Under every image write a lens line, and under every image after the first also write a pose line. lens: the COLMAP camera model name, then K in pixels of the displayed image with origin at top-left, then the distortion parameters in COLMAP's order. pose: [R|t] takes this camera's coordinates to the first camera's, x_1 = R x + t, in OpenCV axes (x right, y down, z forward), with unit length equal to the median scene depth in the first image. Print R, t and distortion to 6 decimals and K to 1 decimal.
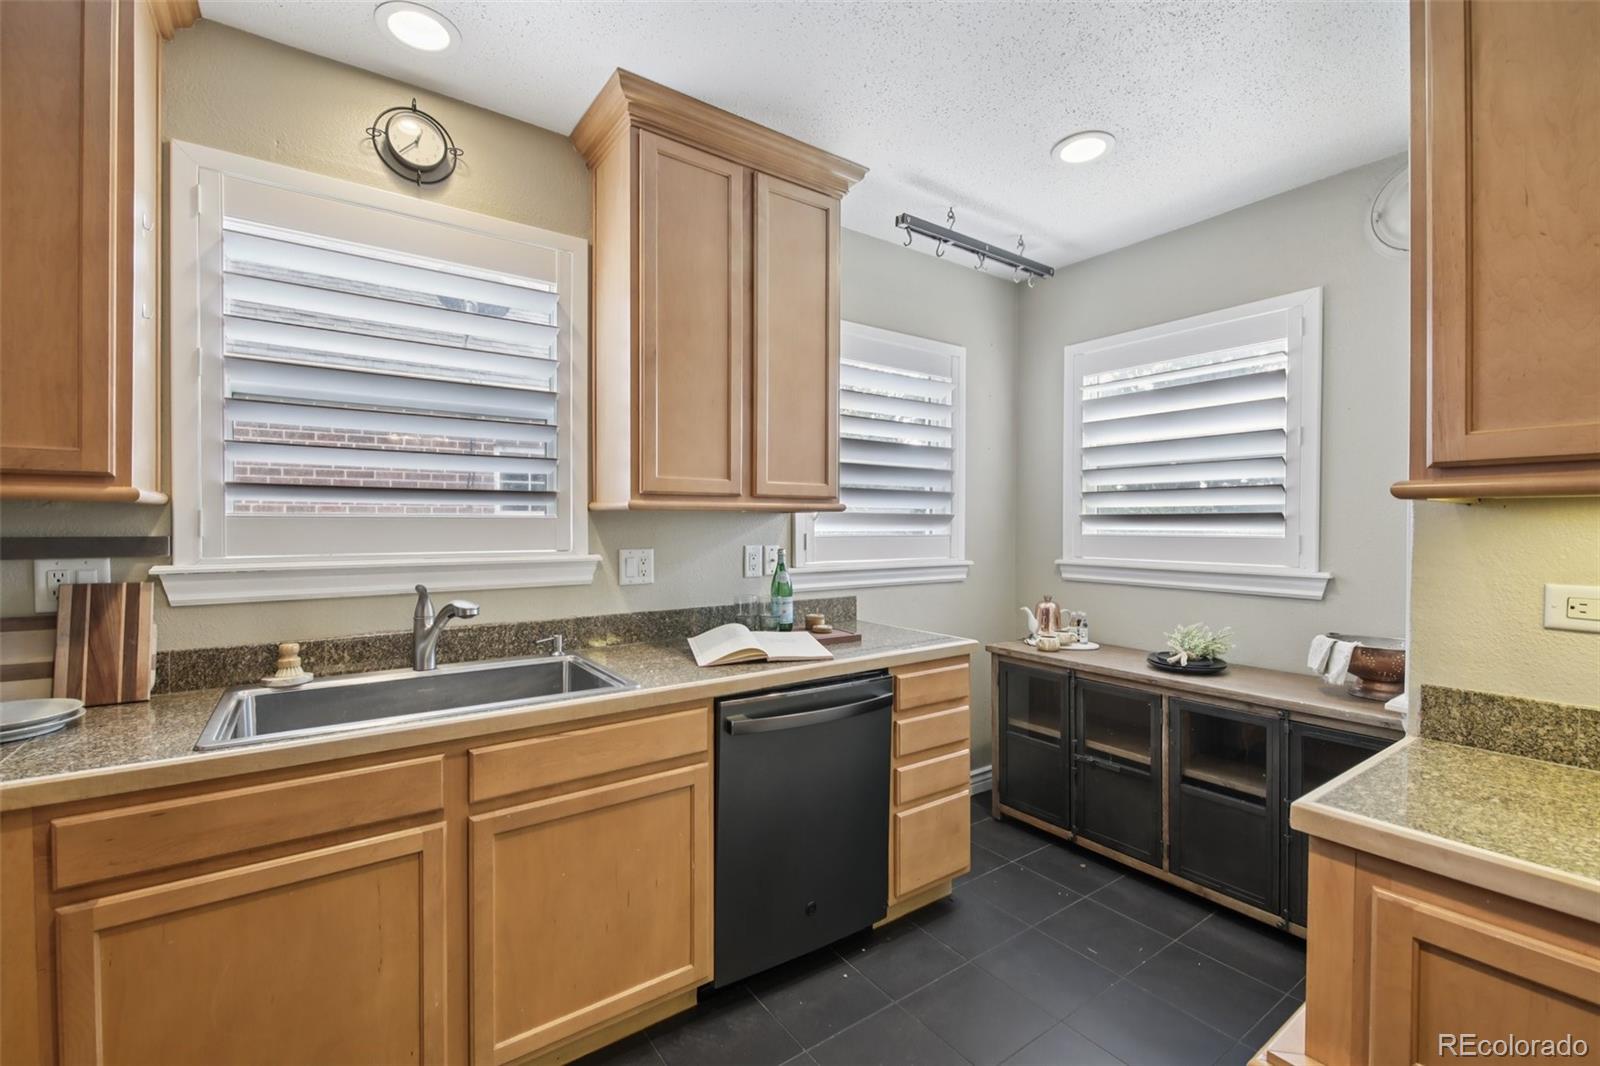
lens RADIAL K [[686.6, 0, 803.1], [0, 686.6, 529.3], [0, 0, 1]] dist [0.002757, -0.005658]
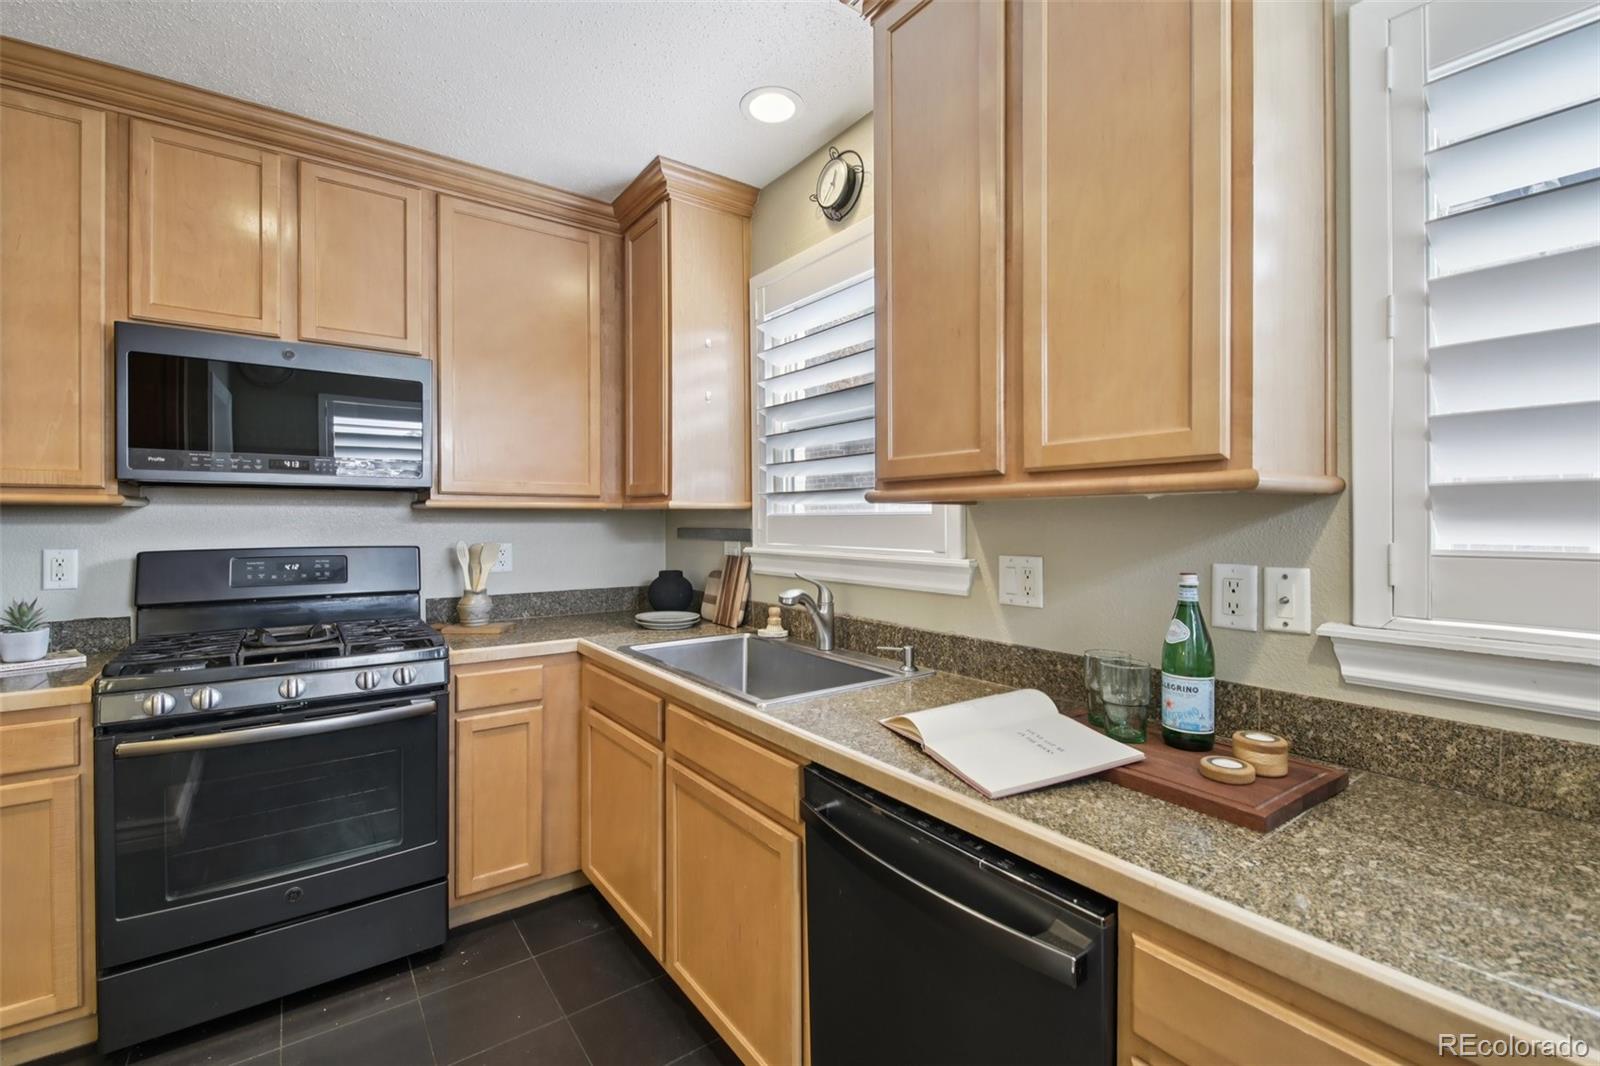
lens RADIAL K [[686.6, 0, 807.1], [0, 686.6, 526.0], [0, 0, 1]] dist [0.002757, -0.005658]
pose [[0.009944, 0.007445, -0.999923, 0.586995], [-0.007497, 0.999945, 0.007371, -0.008310], [0.999922, 0.007424, 0.009999, 0.967655]]
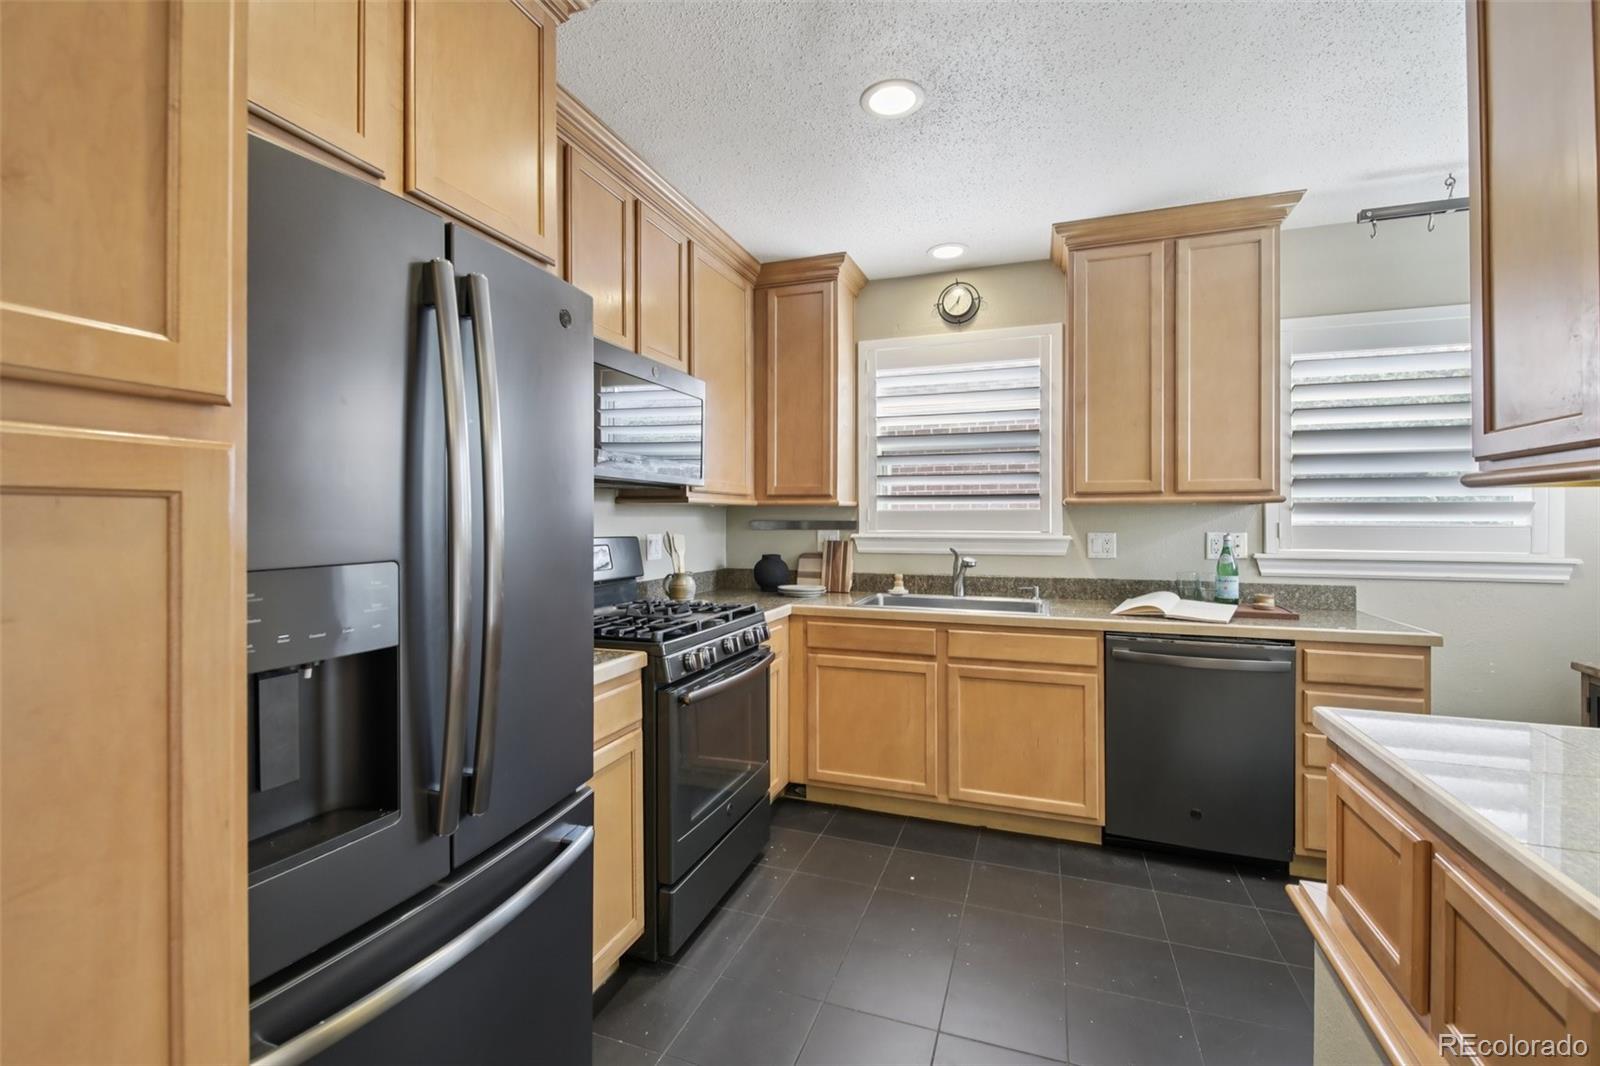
lens RADIAL K [[686.6, 0, 796.1], [0, 686.6, 519.3], [0, 0, 1]] dist [0.002757, -0.005658]
pose [[0.565234, -0.000177, -0.824931, 0.691471], [-0.005142, 0.999980, -0.003738, 0.012570], [0.824915, 0.006355, 0.565222, -0.364858]]
